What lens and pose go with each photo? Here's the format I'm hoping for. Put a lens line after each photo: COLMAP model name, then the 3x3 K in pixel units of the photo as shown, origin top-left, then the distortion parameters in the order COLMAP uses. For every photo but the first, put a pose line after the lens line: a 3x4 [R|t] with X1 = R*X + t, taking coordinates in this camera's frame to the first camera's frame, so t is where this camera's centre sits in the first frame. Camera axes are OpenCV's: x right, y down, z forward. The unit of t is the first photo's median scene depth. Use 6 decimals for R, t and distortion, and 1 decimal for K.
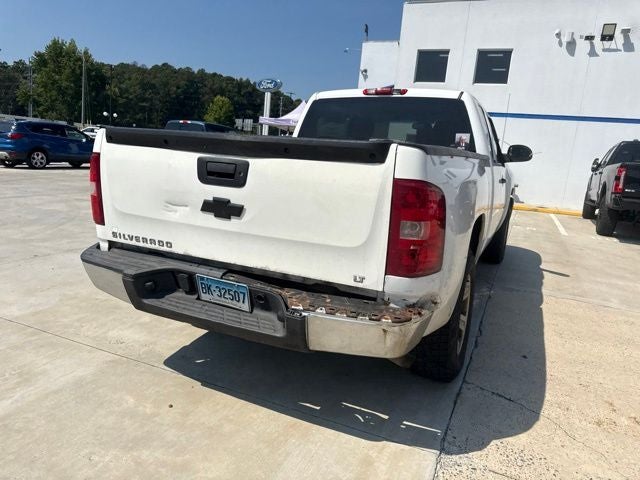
lens RADIAL K [[453.9, 0, 324.6], [0, 453.9, 228.6], [0, 0, 1]] dist [0.030666, -0.041054]
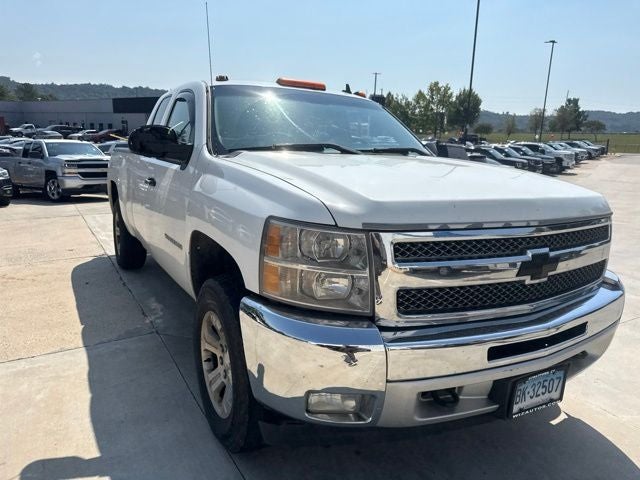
lens RADIAL K [[453.9, 0, 325.5], [0, 453.9, 240.8], [0, 0, 1]] dist [0.030666, -0.041054]
pose [[-0.561797, 0.081318, -0.823269, 1.598725], [-0.198818, 0.952719, 0.229777, -0.453805], [0.803029, 0.292769, -0.519067, 3.100762]]
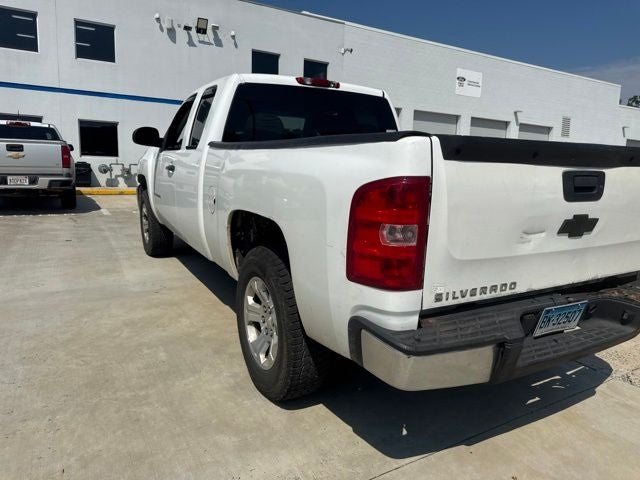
lens RADIAL K [[453.9, 0, 320.2], [0, 453.9, 233.3], [0, 0, 1]] dist [0.030666, -0.041054]
pose [[0.586601, -0.183032, 0.788922, -1.080550], [0.141803, 0.982291, 0.122456, -0.185956], [-0.797365, 0.040039, 0.602168, 0.749574]]
